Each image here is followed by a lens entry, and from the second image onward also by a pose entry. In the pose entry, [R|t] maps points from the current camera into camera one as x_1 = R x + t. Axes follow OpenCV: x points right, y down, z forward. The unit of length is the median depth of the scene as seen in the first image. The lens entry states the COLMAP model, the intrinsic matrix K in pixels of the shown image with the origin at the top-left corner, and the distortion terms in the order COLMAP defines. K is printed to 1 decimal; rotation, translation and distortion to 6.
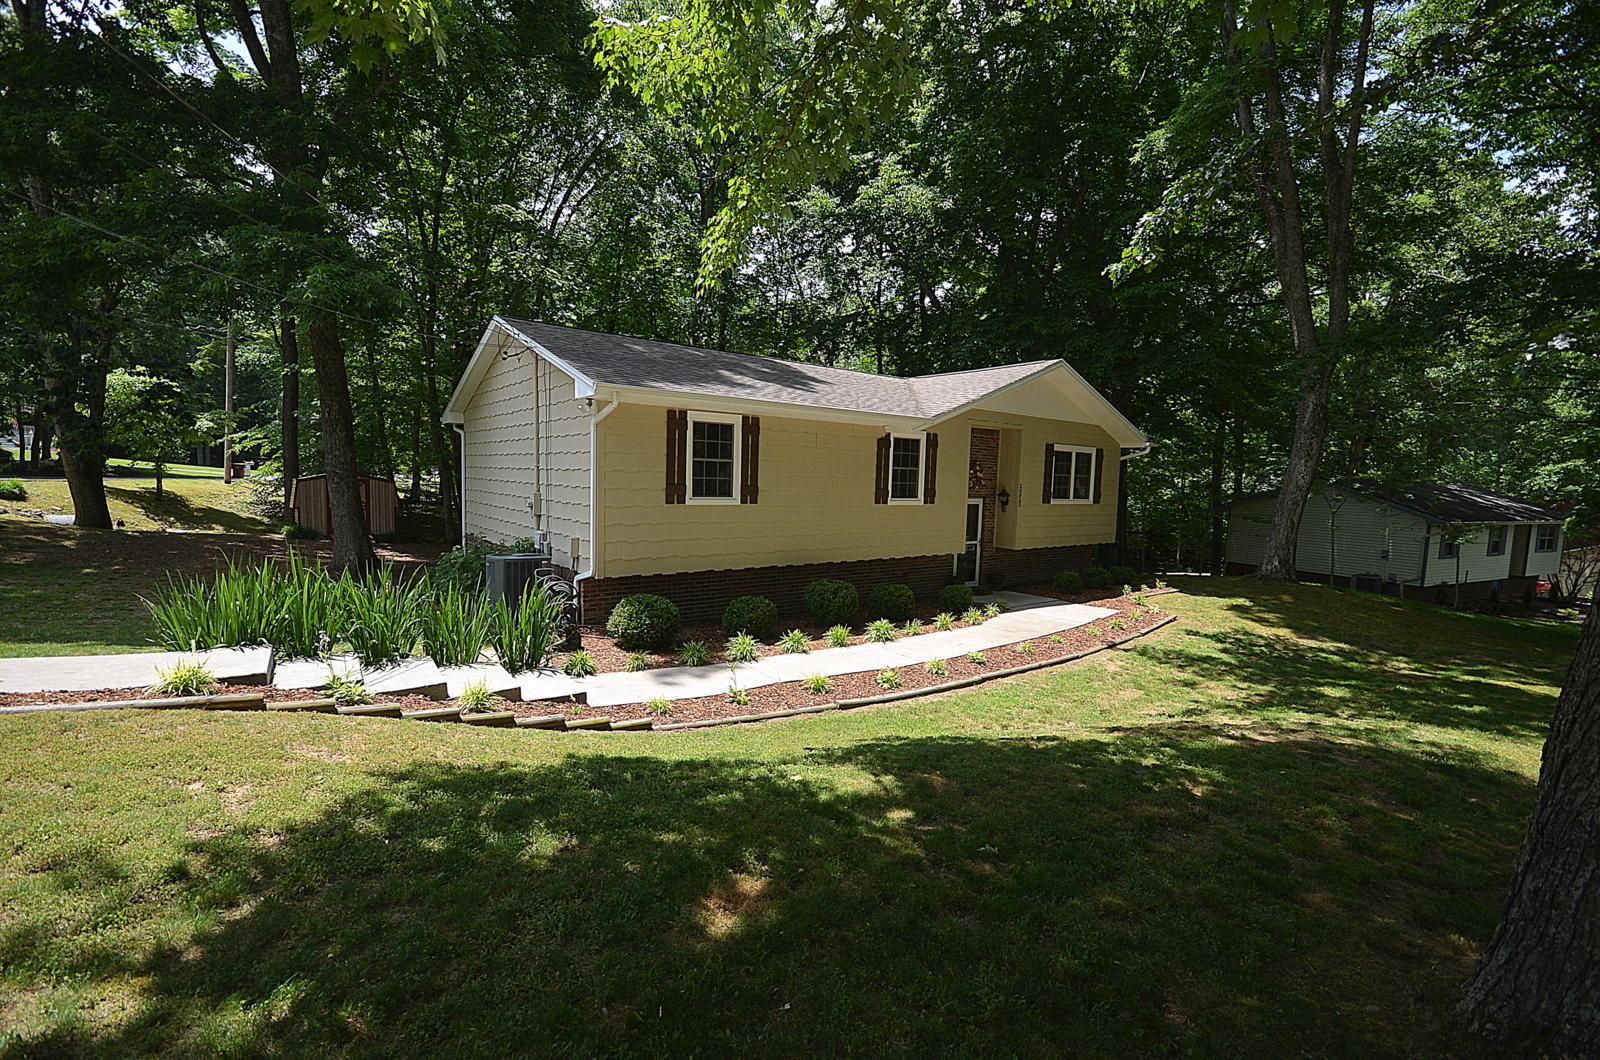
lens RADIAL K [[707.9, 0, 830.2], [0, 707.9, 533.1], [0, 0, 1]] dist [-0.000109, 0.000150]
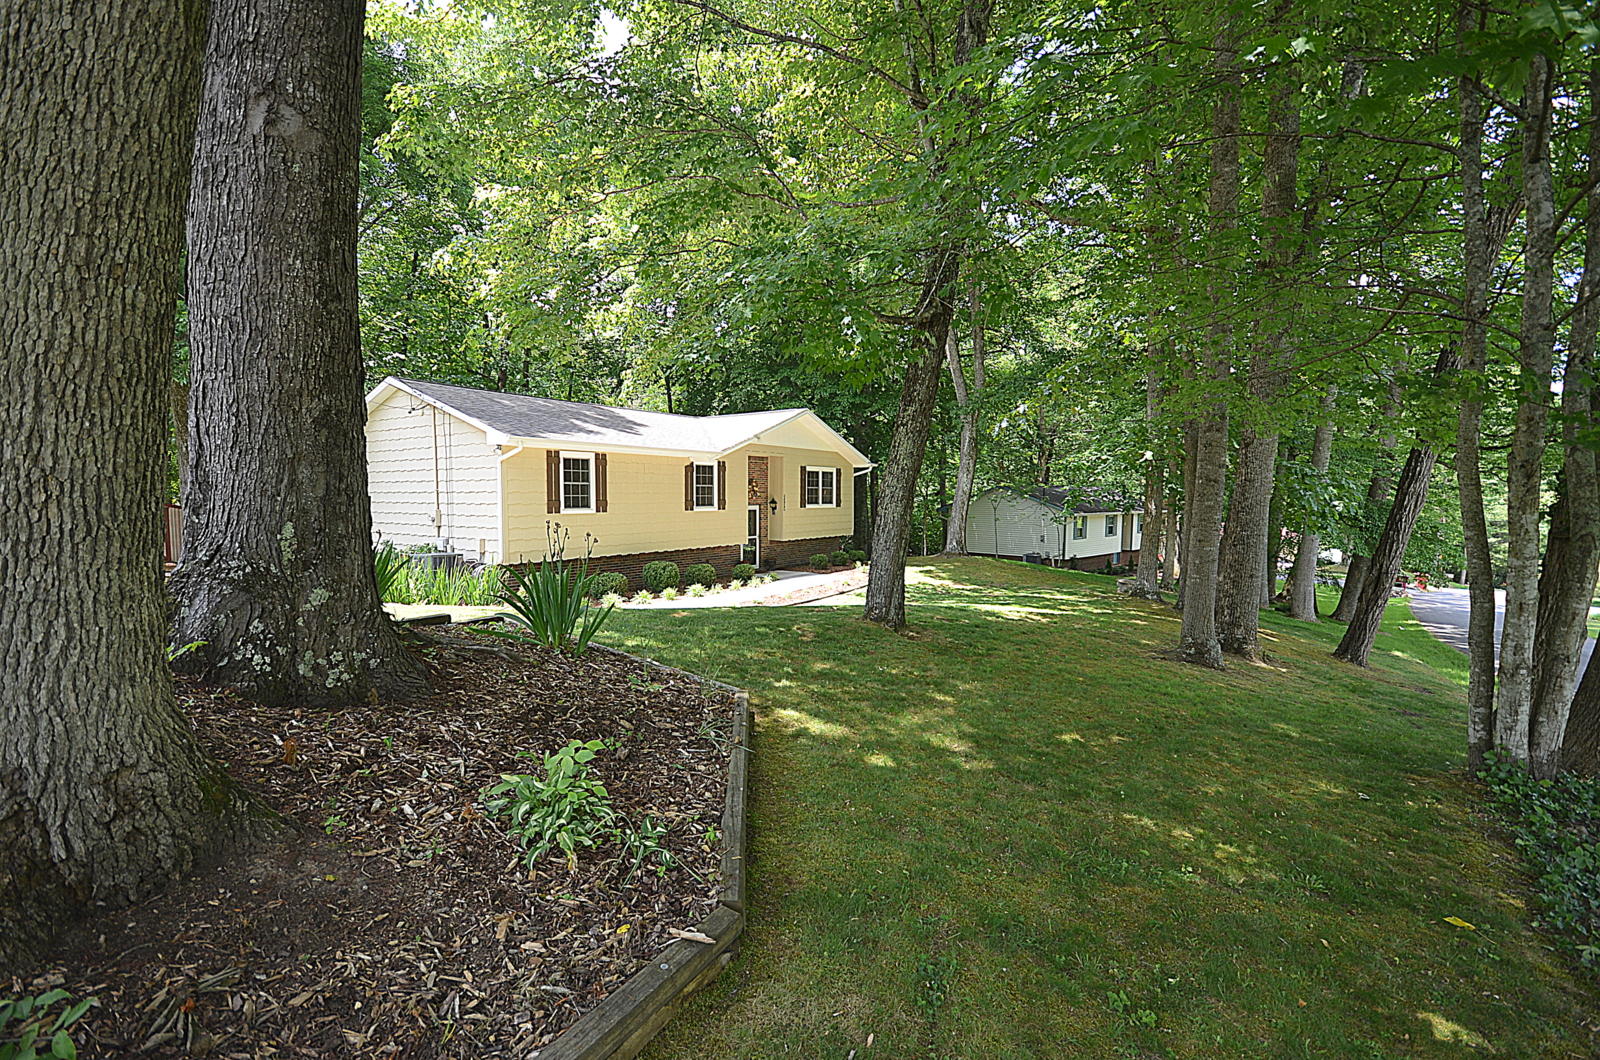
lens RADIAL K [[707.9, 0, 830.2], [0, 707.9, 533.1], [0, 0, 1]] dist [-0.000109, 0.000150]
pose [[0.952921, -0.041262, 0.300397, -0.089651], [0.047097, 0.998816, -0.012206, 0.035759], [-0.299537, 0.025779, 0.953736, -0.463690]]
